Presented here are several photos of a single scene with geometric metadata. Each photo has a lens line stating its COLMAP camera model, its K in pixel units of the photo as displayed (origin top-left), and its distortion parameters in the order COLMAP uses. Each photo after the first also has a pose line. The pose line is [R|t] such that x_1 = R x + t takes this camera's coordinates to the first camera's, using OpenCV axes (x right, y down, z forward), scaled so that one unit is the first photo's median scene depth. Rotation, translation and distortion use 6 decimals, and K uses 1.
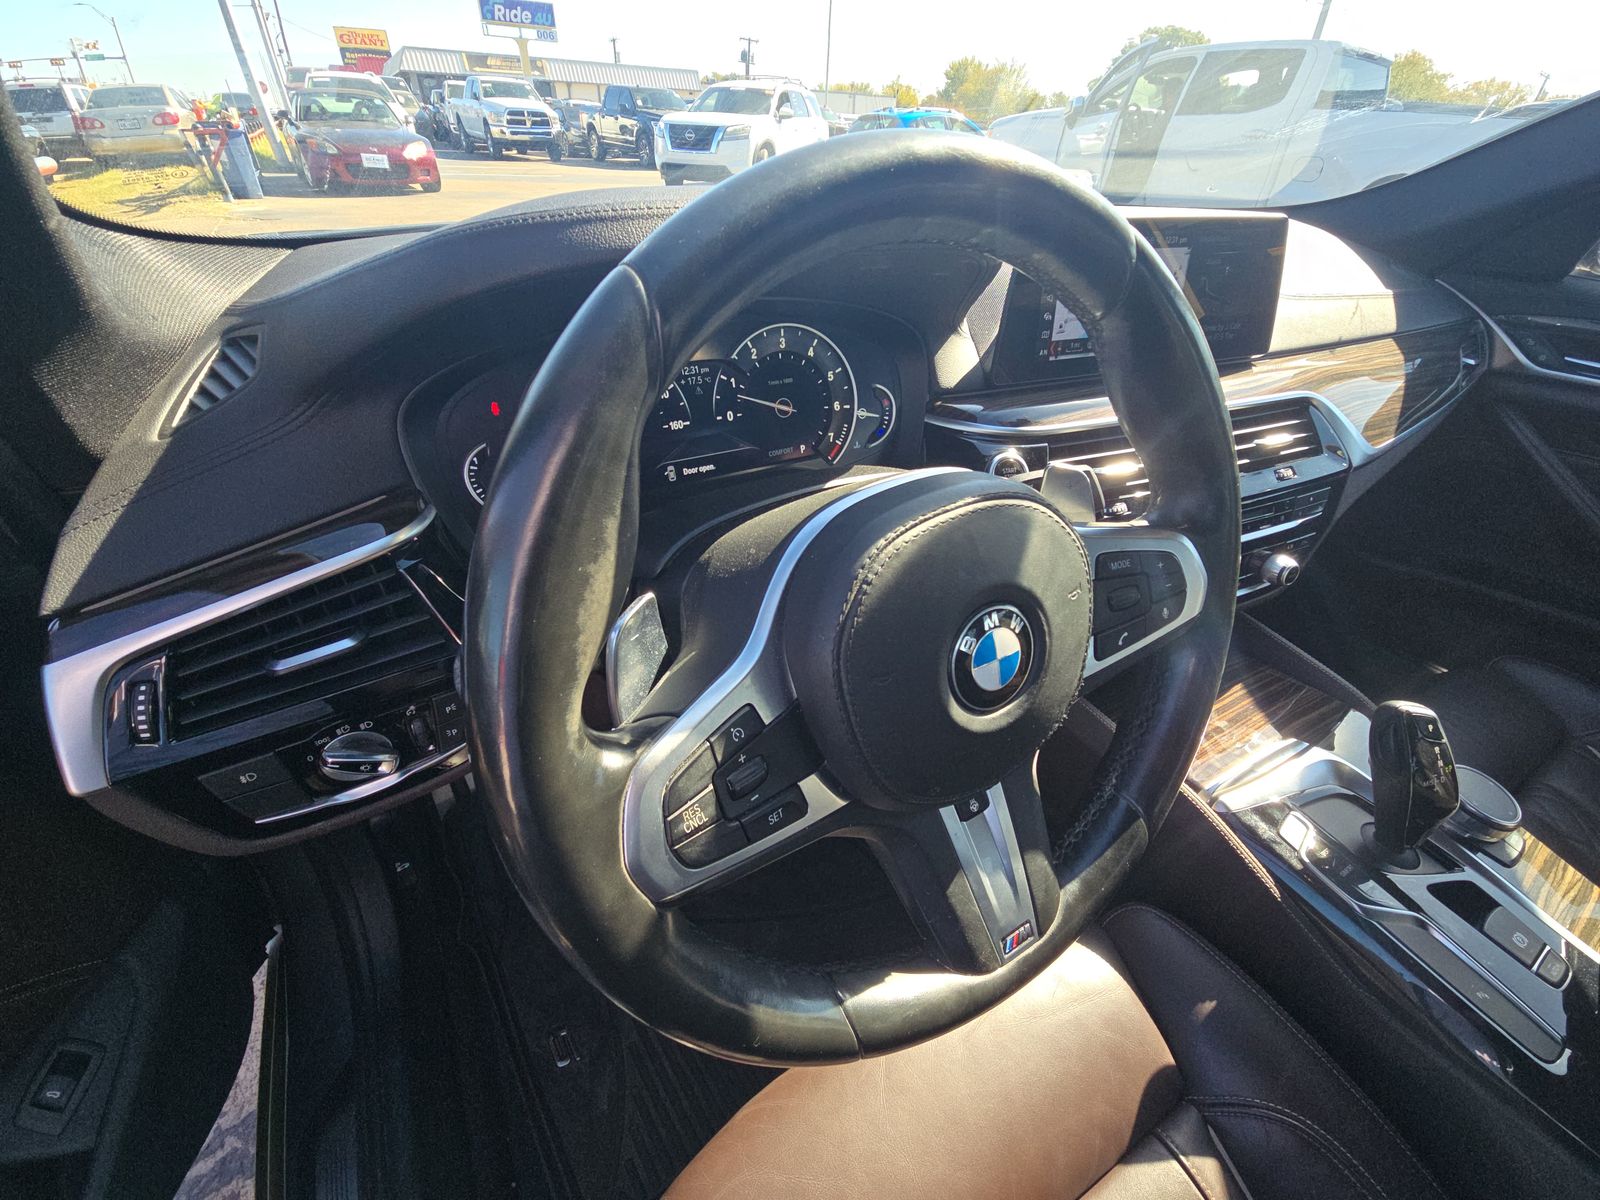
lens RADIAL K [[663.6, 0, 801.3], [0, 663.6, 595.4], [0, 0, 1]] dist [0.018785, -0.010321]
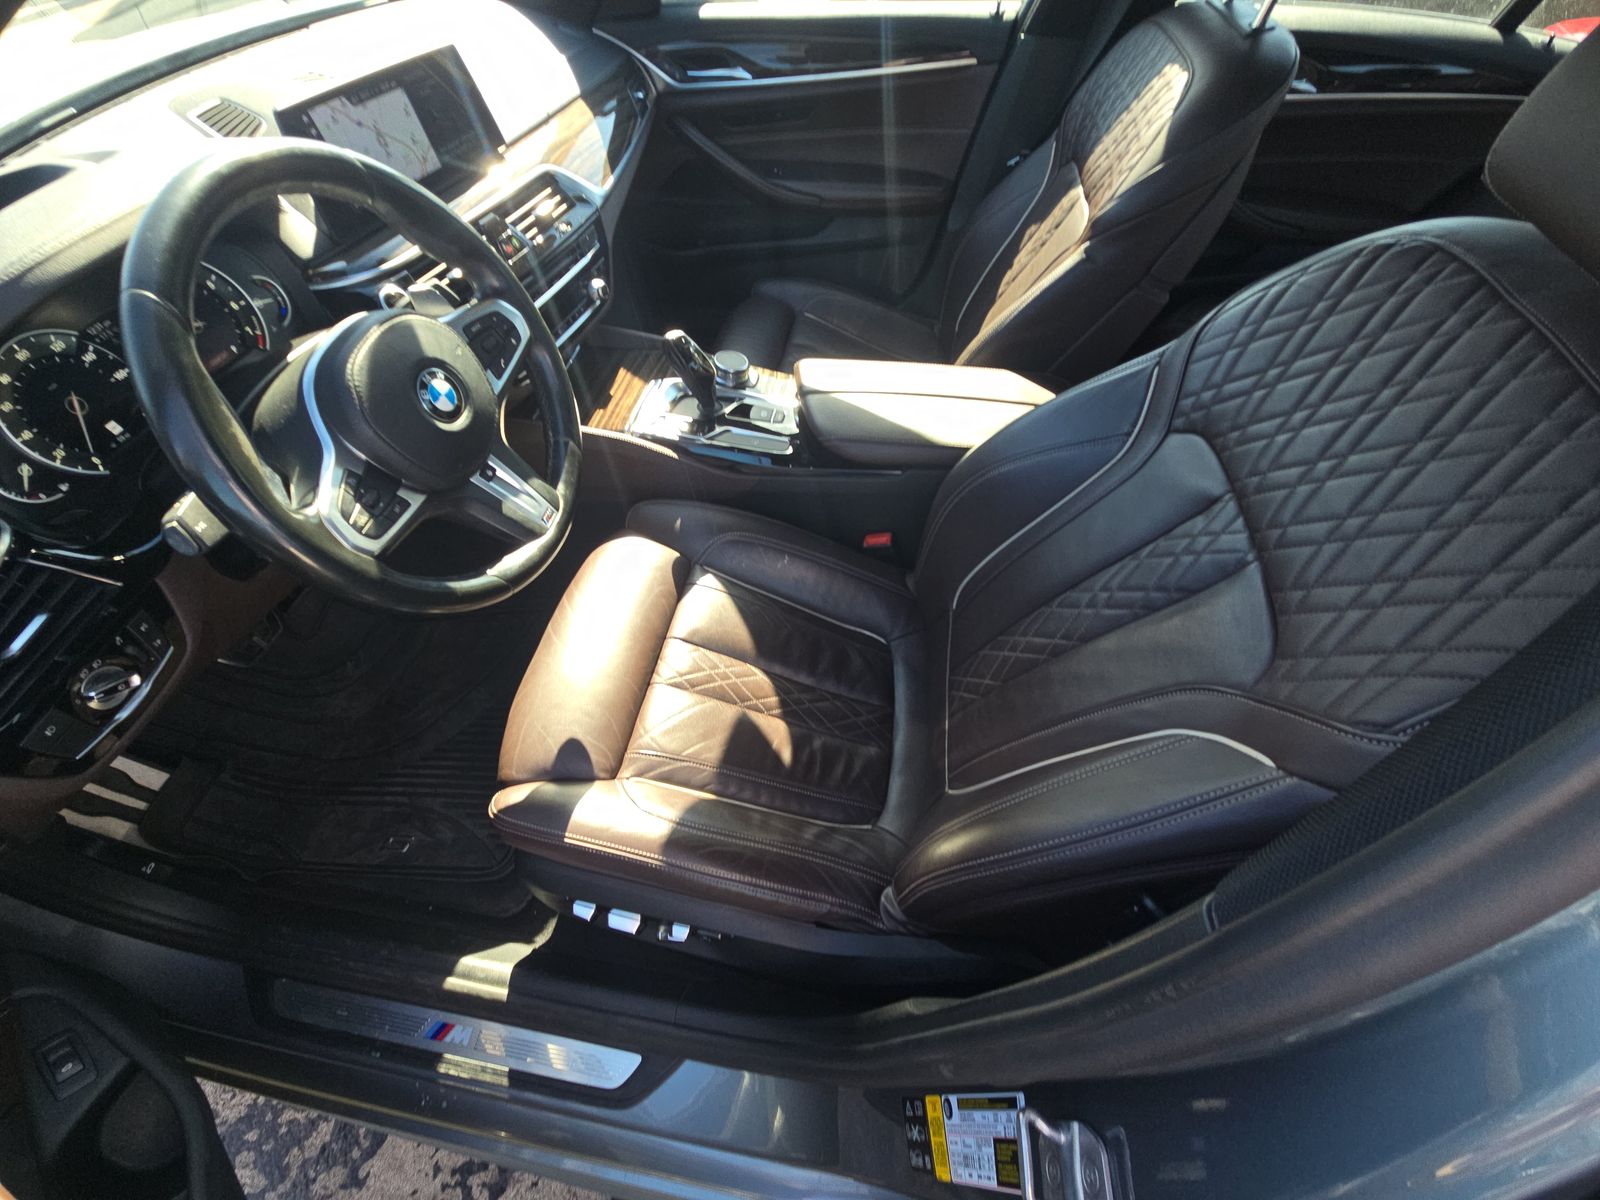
lens RADIAL K [[663.6, 0, 801.3], [0, 663.6, 595.4], [0, 0, 1]] dist [0.018785, -0.010321]
pose [[0.653225, -0.611253, 0.446842, -0.161427], [0.459324, 0.789064, 0.407920, 0.138531], [-0.601929, -0.061218, 0.796199, -0.763289]]
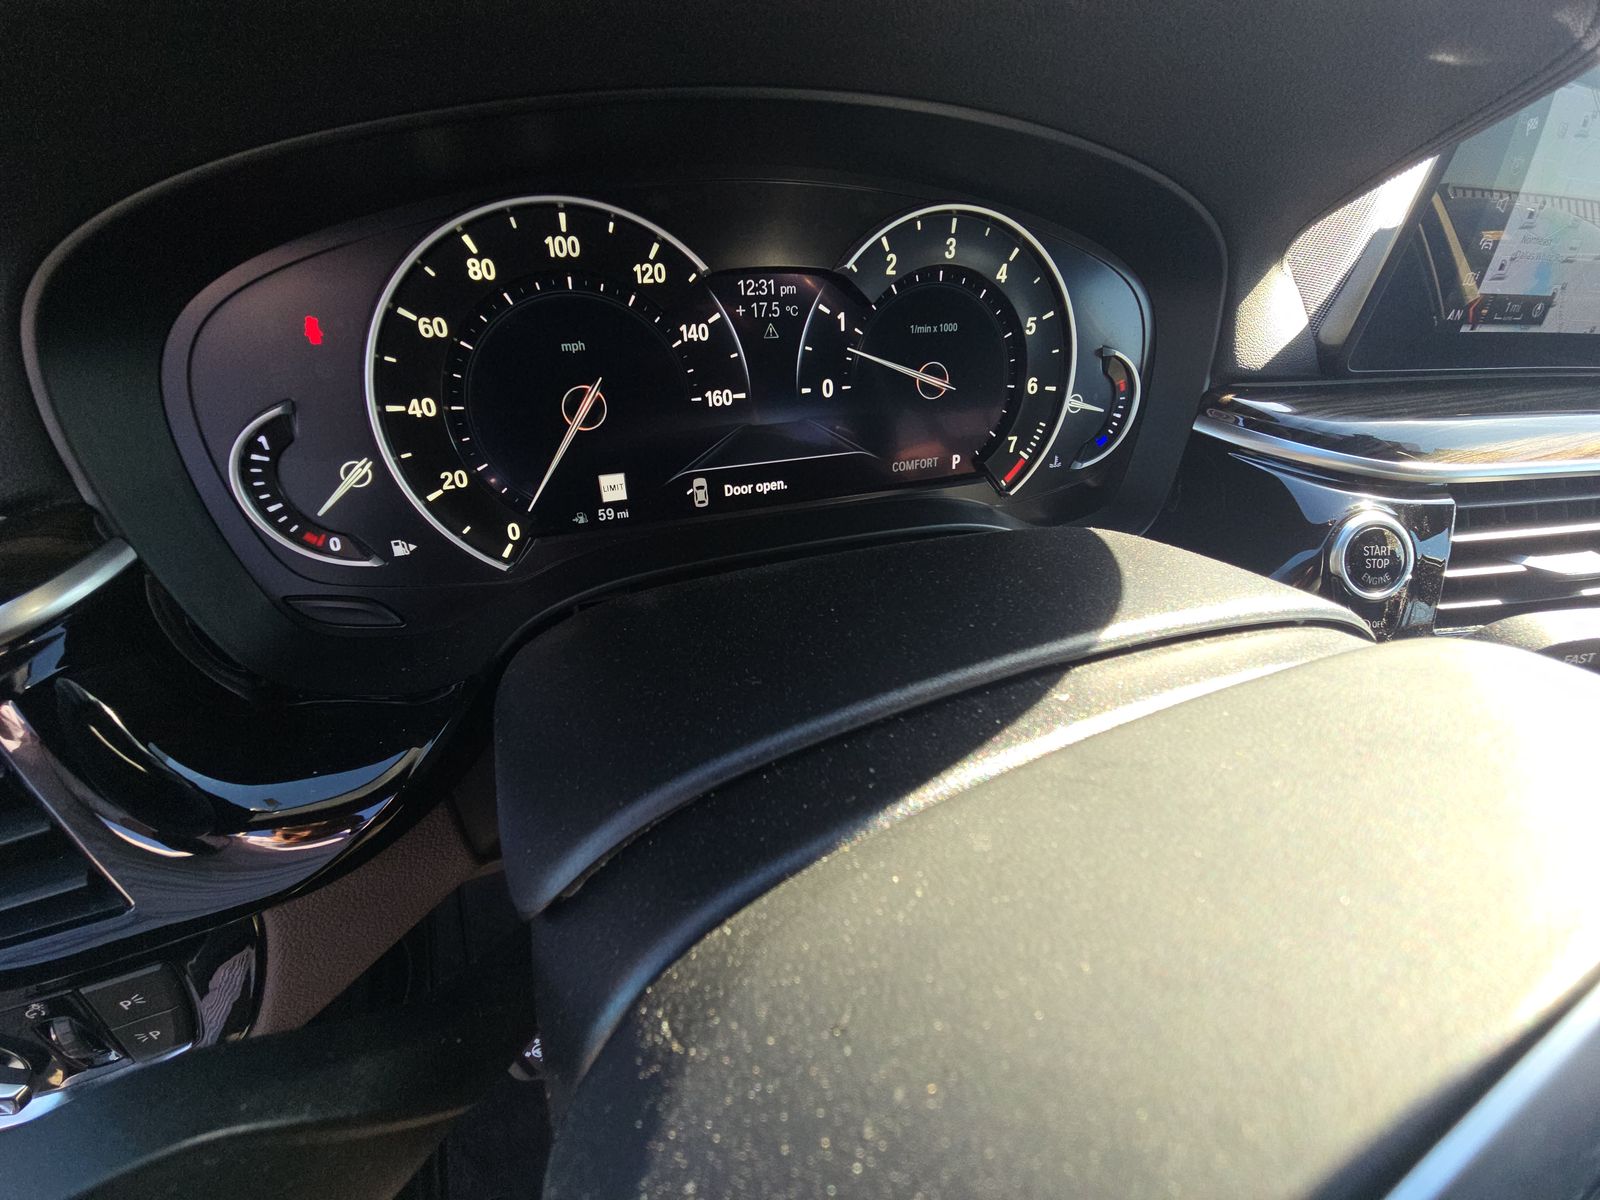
lens RADIAL K [[663.6, 0, 801.3], [0, 663.6, 595.4], [0, 0, 1]] dist [0.018785, -0.010321]
pose [[0.987158, 0.122785, -0.102187, -0.056258], [-0.117247, 0.991375, 0.058562, -0.141991], [0.108496, -0.045829, 0.993040, 0.491212]]
